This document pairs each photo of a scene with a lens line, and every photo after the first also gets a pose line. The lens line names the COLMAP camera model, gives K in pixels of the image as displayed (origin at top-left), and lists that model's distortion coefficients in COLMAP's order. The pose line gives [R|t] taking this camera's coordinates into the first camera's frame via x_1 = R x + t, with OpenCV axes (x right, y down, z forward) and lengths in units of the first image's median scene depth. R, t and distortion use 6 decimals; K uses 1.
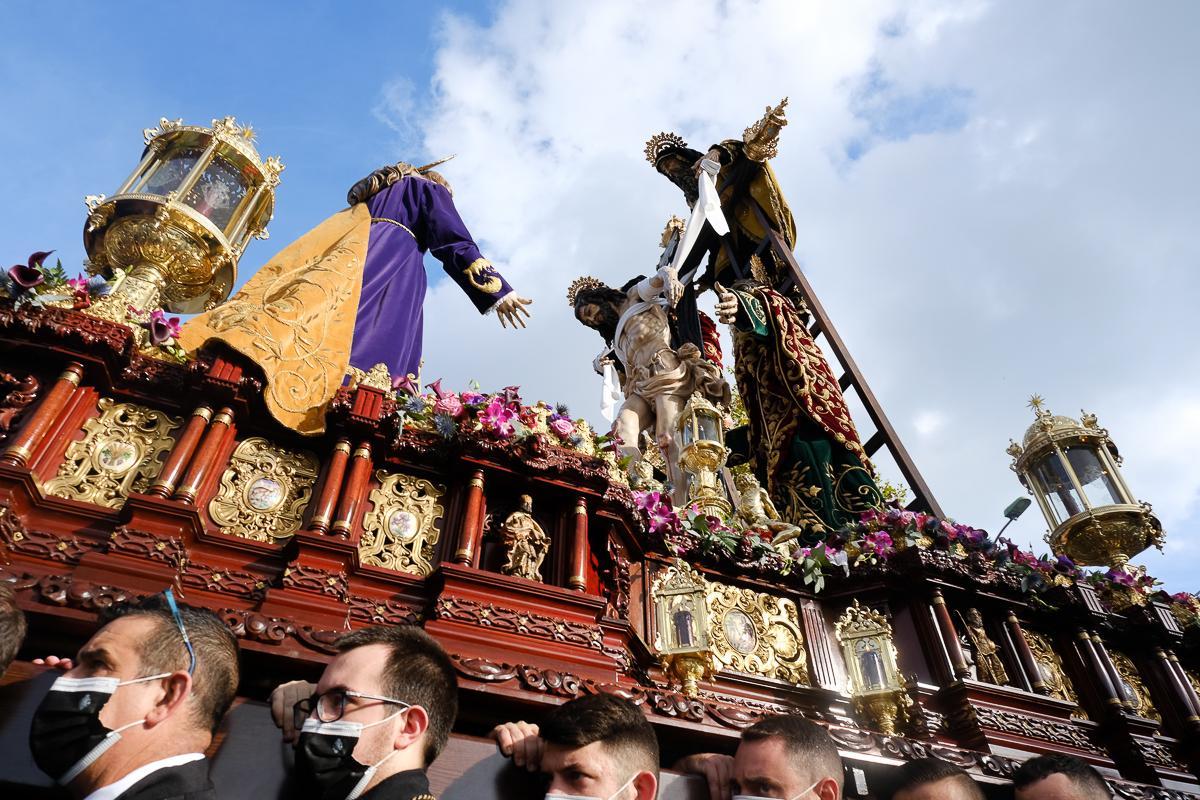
lens RADIAL K [[790.5, 0, 600.0], [0, 790.5, 400.0], [0, 0, 1]] dist [0.017076, 0.002009]
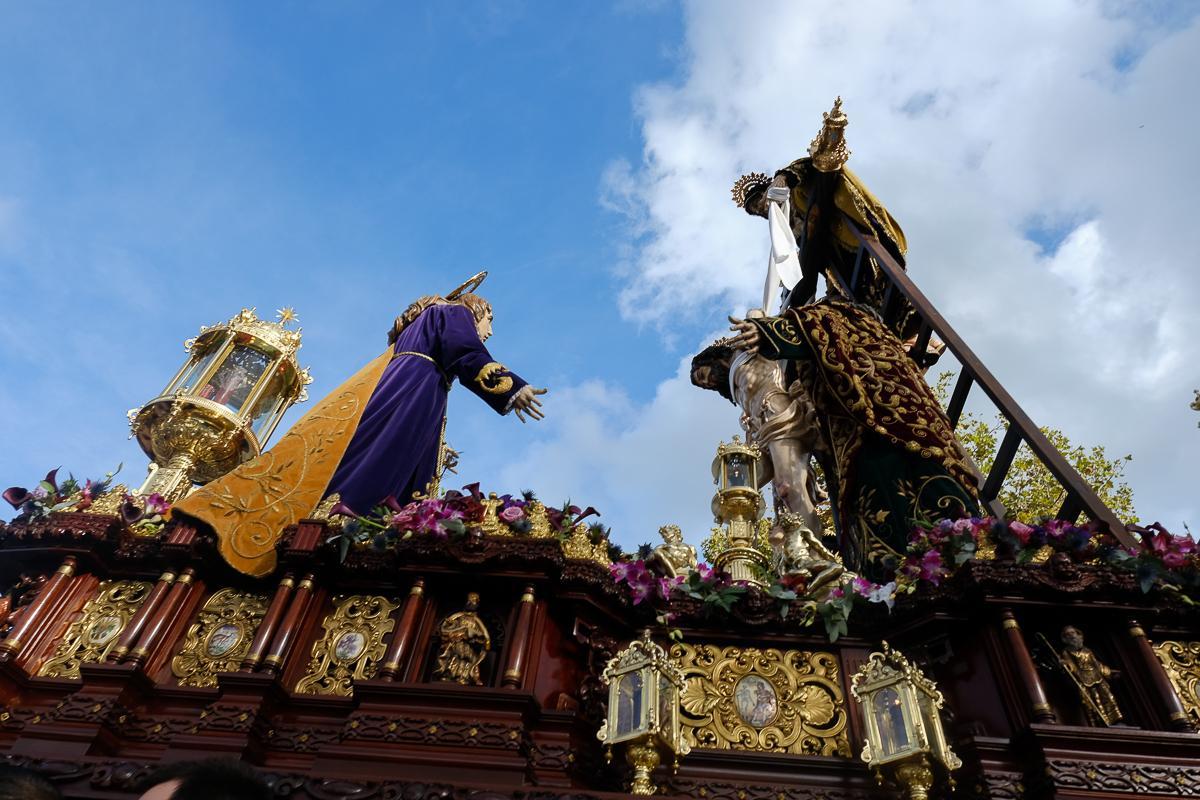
lens RADIAL K [[790.5, 0, 600.0], [0, 790.5, 400.0], [0, 0, 1]] dist [0.017076, 0.002009]
pose [[0.913217, -0.261442, -0.312542, 0.377601], [0.228070, 0.963580, -0.139635, 0.057148], [0.337665, 0.056236, 0.939585, 0.108892]]
